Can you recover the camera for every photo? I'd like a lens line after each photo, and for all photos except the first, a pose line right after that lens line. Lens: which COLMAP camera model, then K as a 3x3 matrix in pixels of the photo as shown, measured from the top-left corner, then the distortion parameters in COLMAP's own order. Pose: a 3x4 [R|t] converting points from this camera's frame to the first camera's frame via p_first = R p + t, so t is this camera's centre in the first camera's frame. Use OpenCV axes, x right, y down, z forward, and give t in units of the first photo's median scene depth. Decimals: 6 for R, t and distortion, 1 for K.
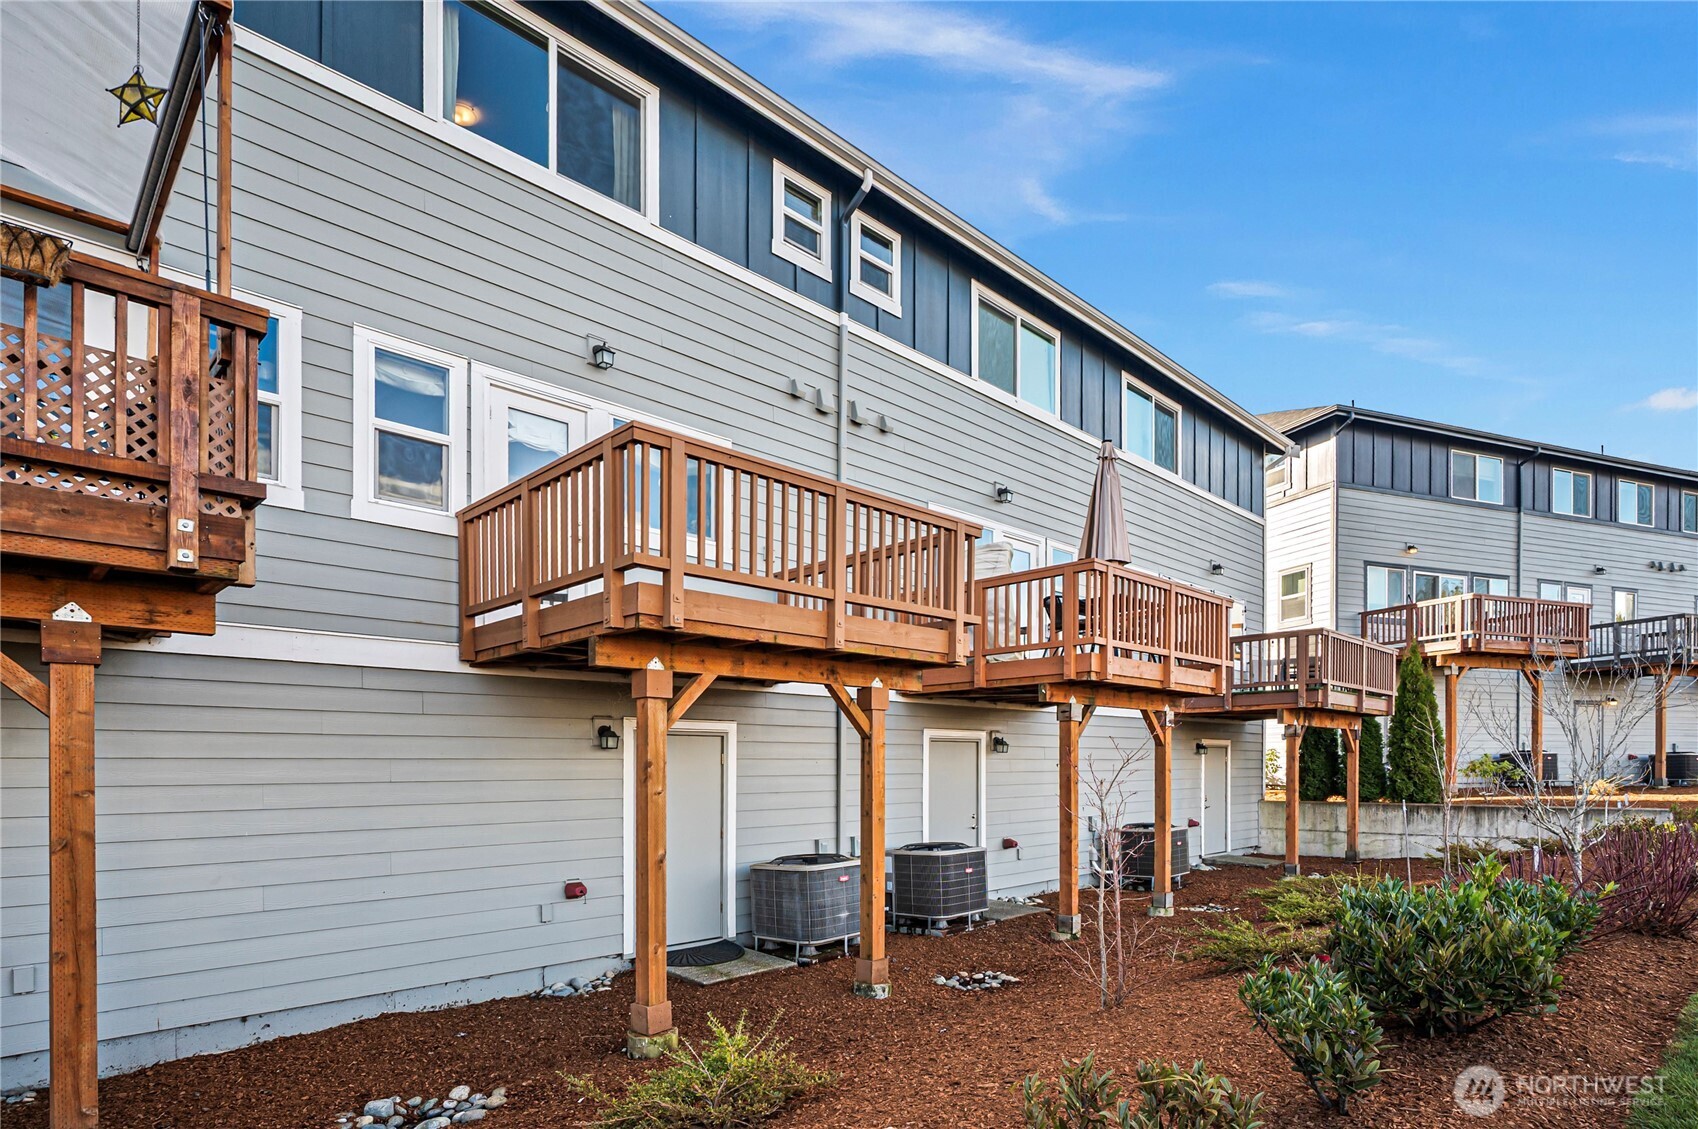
lens RADIAL K [[811.3, 0, 850.3], [0, 811.3, 552.6], [0, 0, 1]] dist [-0.005923, 0.001347]
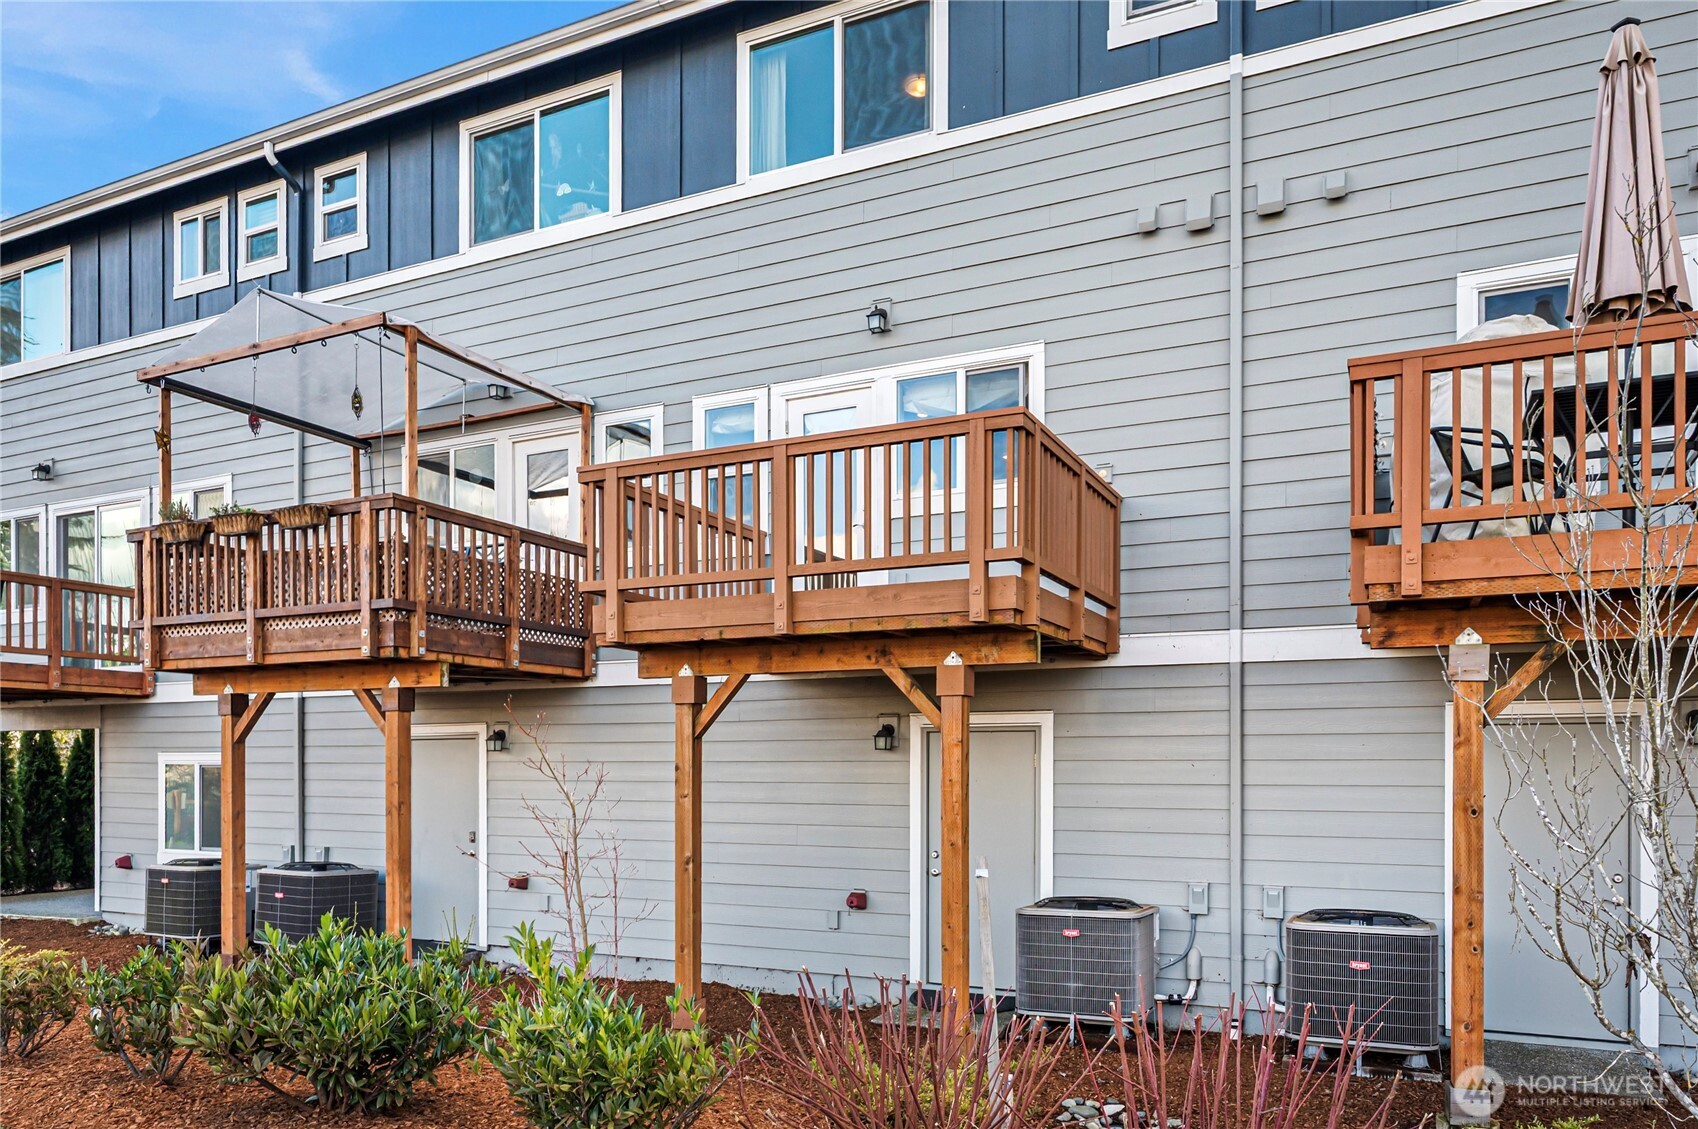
lens RADIAL K [[900.6, 0, 850.0], [0, 900.6, 576.7], [0, 0, 1]] dist [-0.004113, 0.000157]
pose [[0.450196, -0.180094, -0.874580, 0.602063], [0.222699, 0.971145, -0.085342, 0.136246], [0.864713, -0.156347, 0.477312, 0.536369]]
